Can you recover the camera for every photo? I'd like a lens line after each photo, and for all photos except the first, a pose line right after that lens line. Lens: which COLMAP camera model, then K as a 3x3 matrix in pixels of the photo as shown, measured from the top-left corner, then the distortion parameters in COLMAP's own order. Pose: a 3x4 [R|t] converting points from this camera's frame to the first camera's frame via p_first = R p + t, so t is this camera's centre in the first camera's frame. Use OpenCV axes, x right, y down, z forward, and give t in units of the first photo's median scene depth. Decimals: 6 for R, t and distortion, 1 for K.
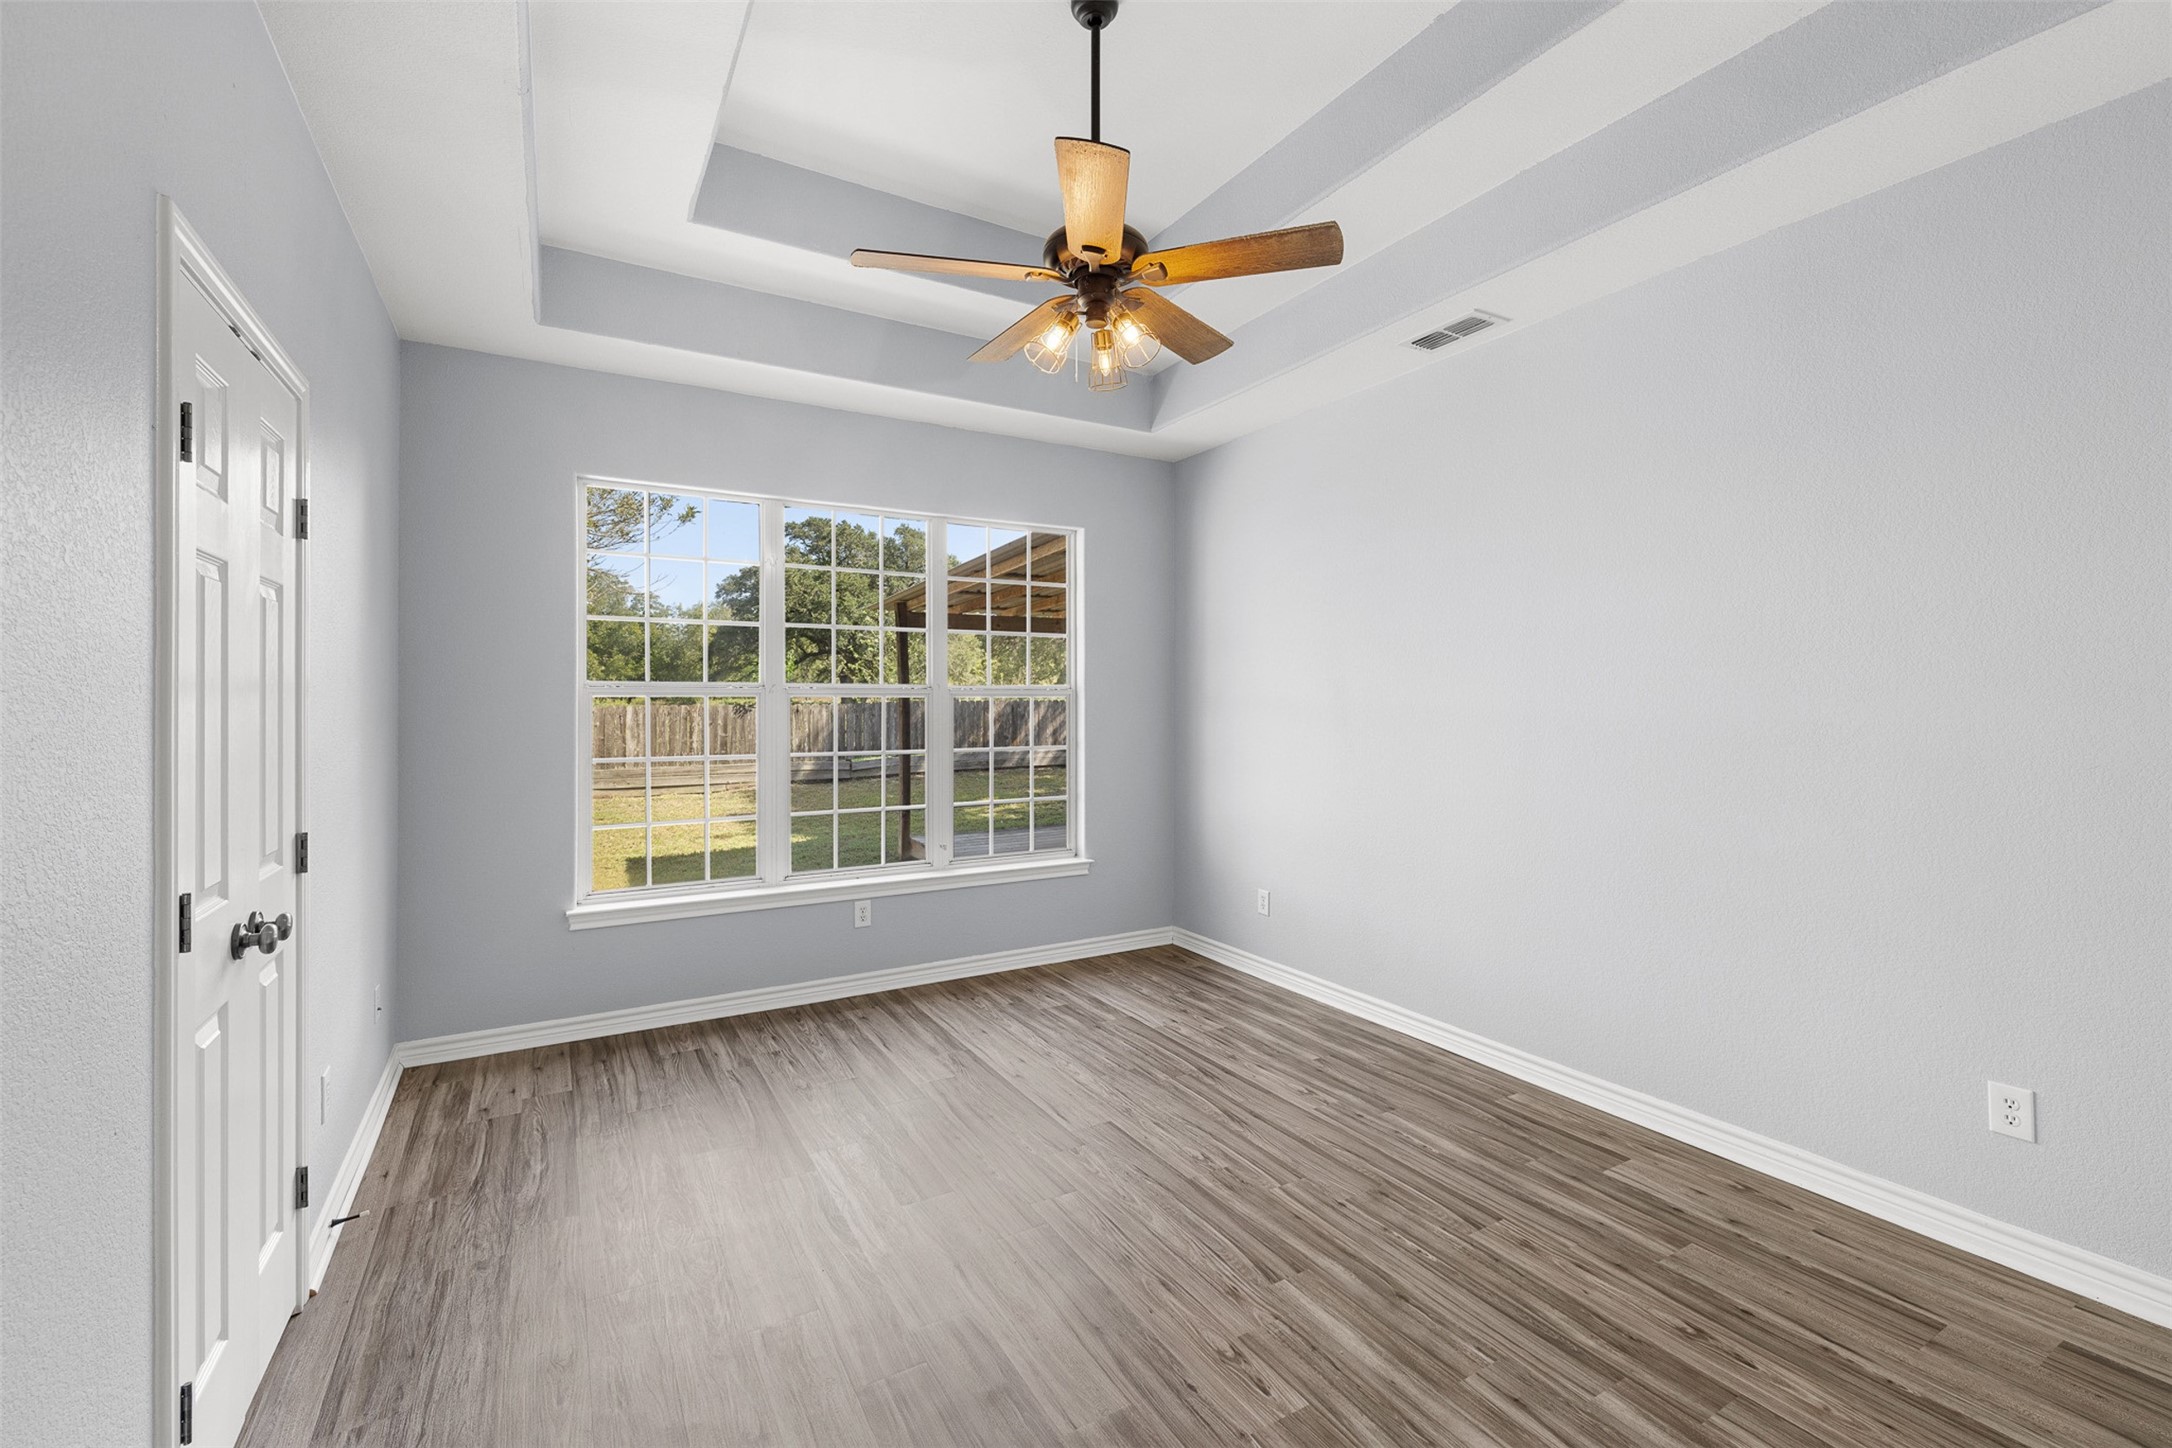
lens RADIAL K [[921.3, 0, 1086.7], [0, 921.3, 703.9], [0, 0, 1]] dist [-0.001769, 0.000798]
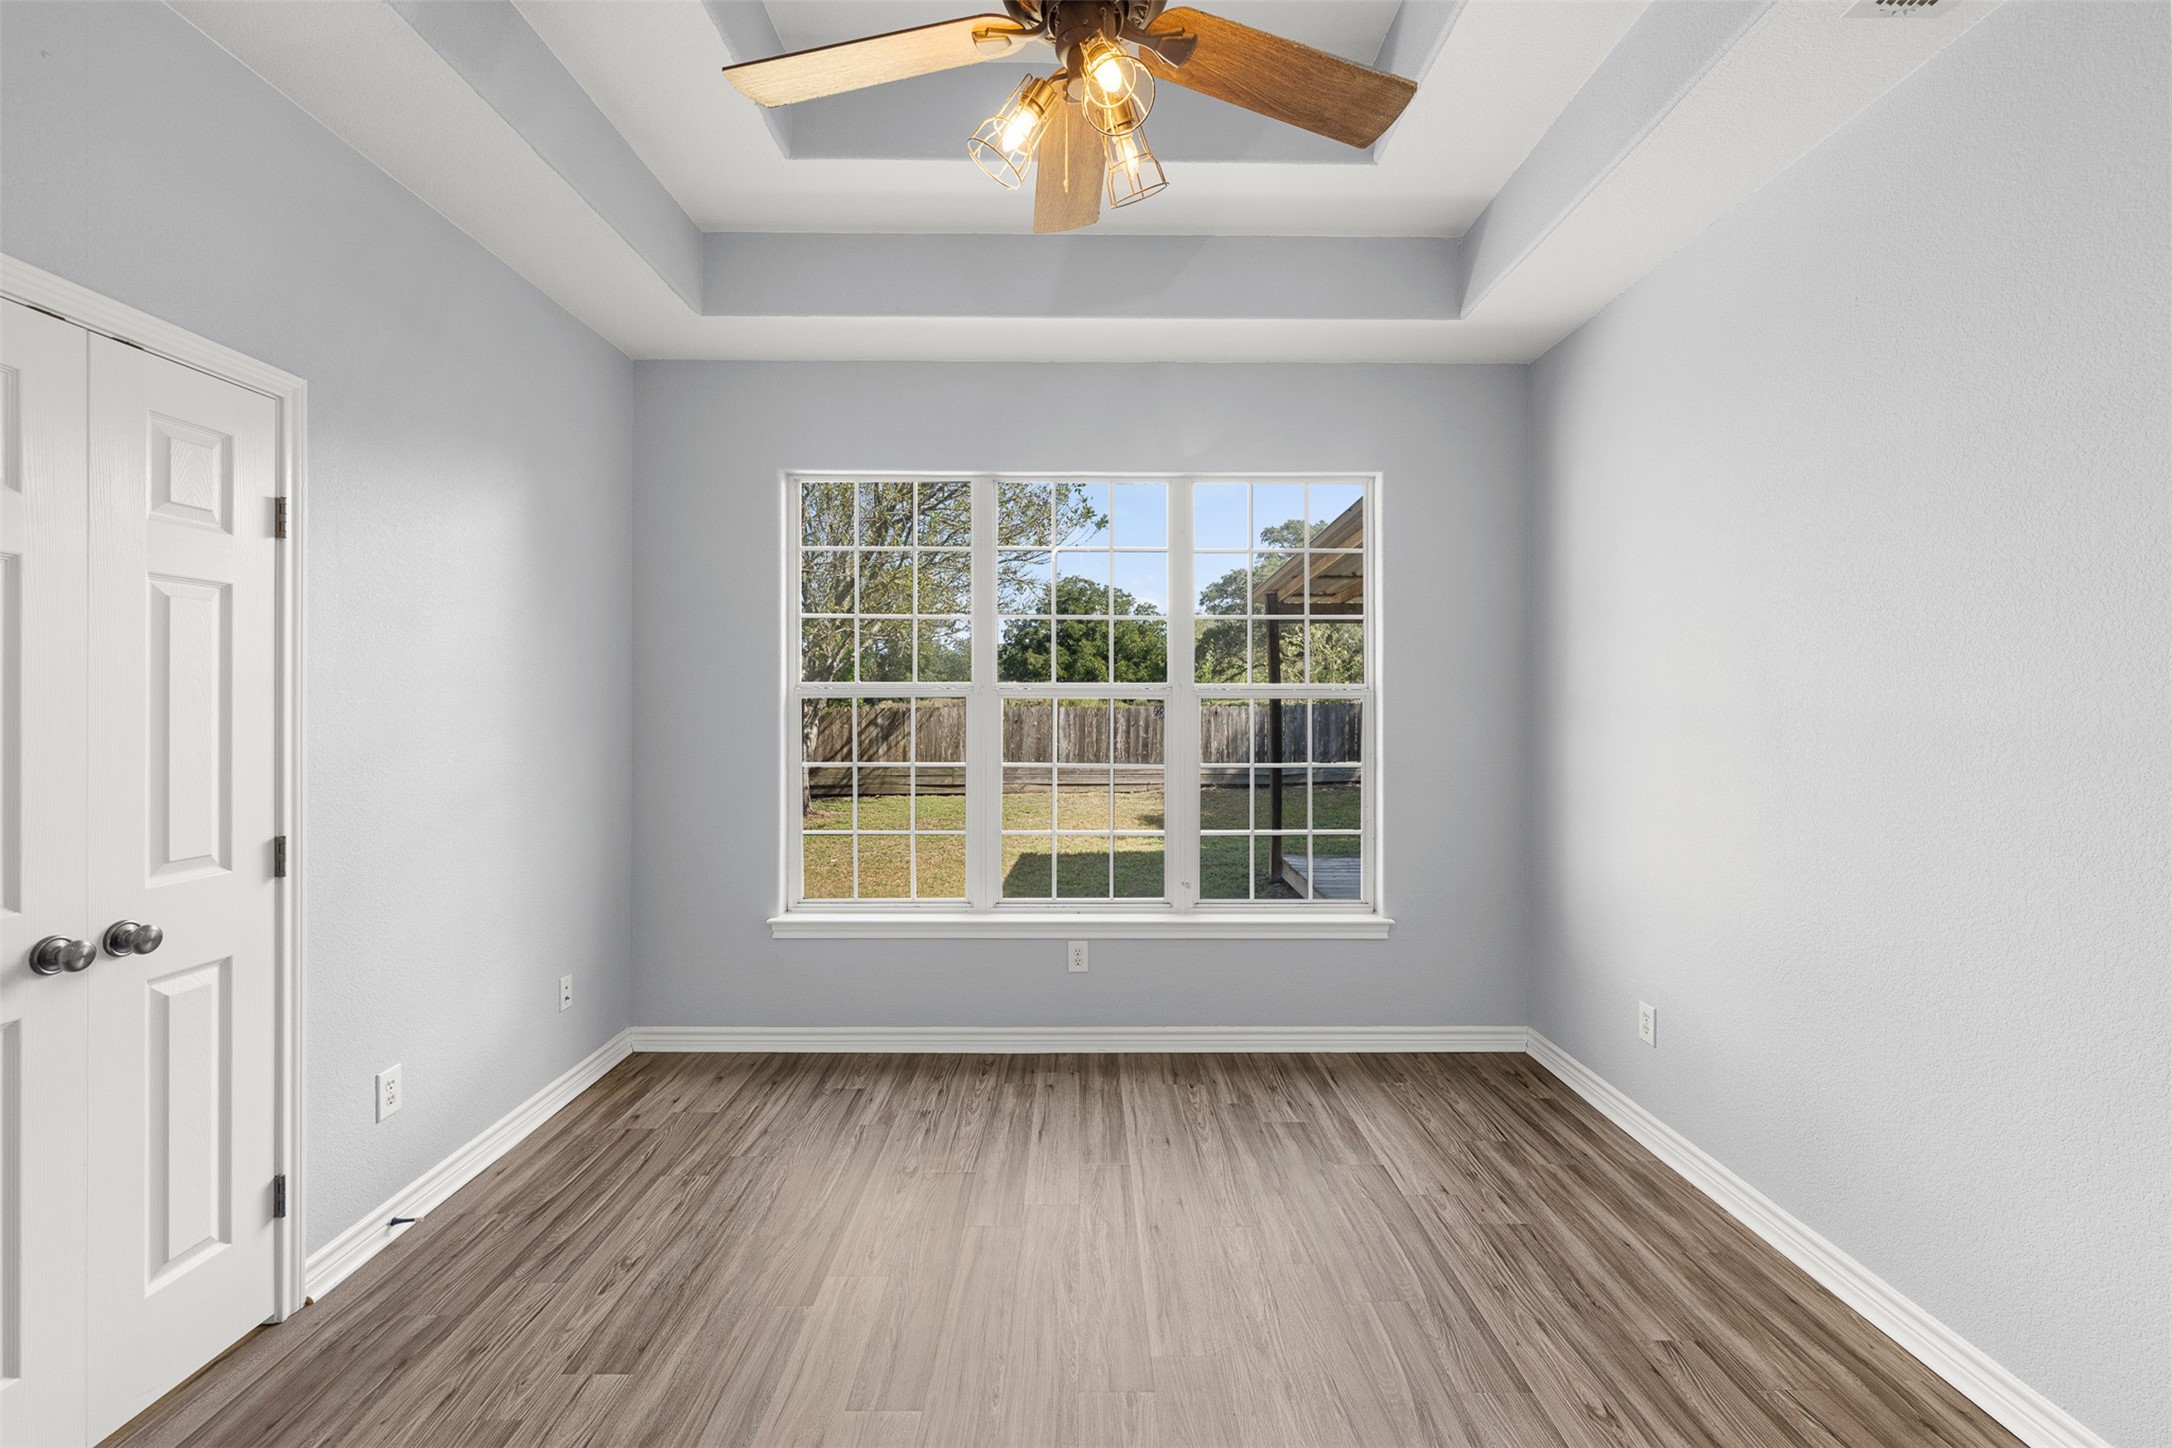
lens RADIAL K [[921.3, 0, 1087.3], [0, 921.3, 704.1], [0, 0, 1]] dist [-0.001769, 0.000798]
pose [[0.866931, 0.003654, -0.498415, 0.188299], [-0.004598, 0.999989, -0.000666, -0.002560], [0.498407, 0.002869, 0.866938, 0.281037]]
